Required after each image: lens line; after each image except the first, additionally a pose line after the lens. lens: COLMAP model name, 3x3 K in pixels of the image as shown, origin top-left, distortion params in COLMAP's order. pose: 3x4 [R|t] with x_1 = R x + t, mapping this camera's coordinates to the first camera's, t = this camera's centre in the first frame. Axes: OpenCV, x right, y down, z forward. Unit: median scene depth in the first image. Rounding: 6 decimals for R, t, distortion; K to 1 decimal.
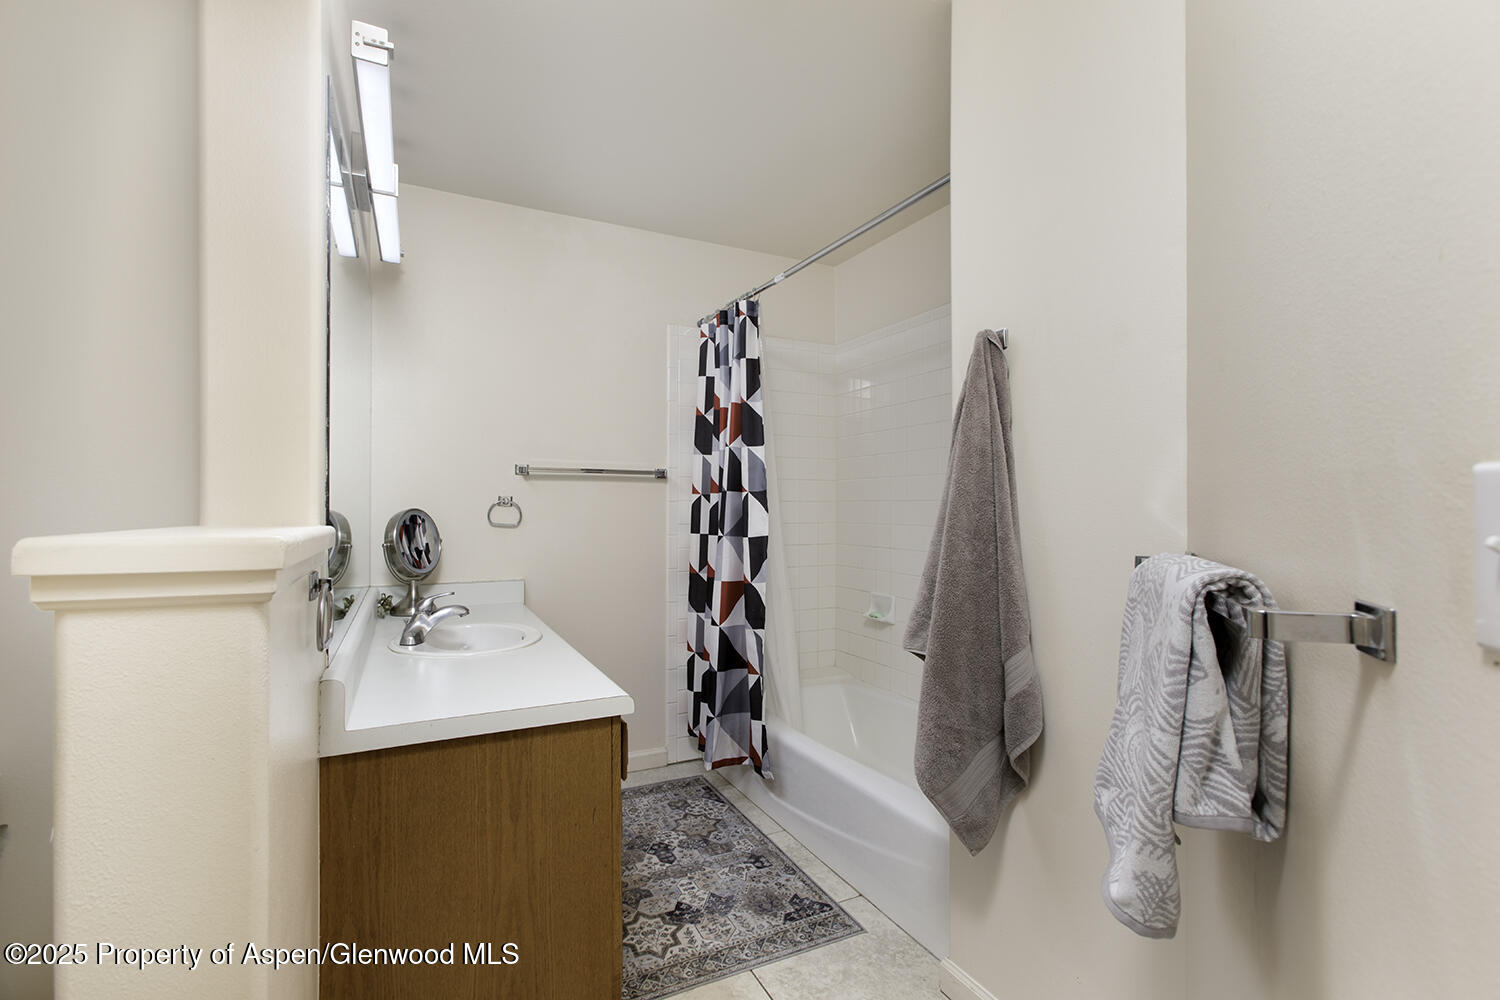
lens RADIAL K [[683.0, 0, 741.1], [0, 683.0, 500.0], [0, 0, 1]] dist [-0.019538, 0.015113]
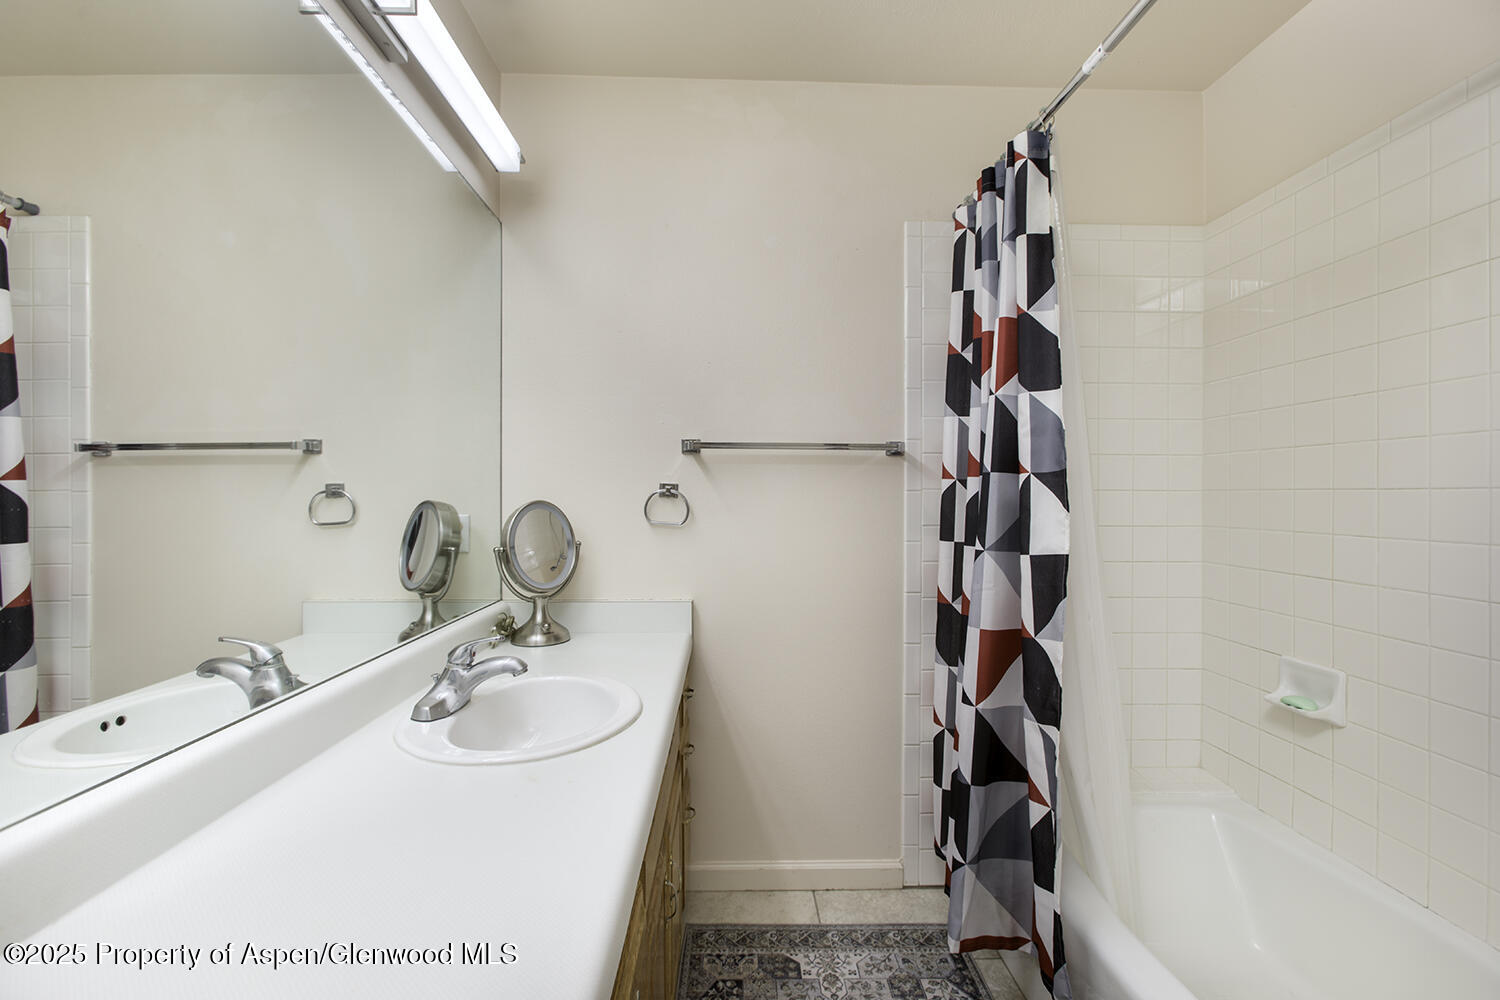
lens RADIAL K [[683.0, 0, 741.1], [0, 683.0, 500.0], [0, 0, 1]] dist [-0.019538, 0.015113]
pose [[0.909139, 0.001729, -0.416490, 0.026758], [0.004855, 0.999879, 0.014749, 0.000759], [0.416465, -0.015430, 0.909021, 0.388975]]
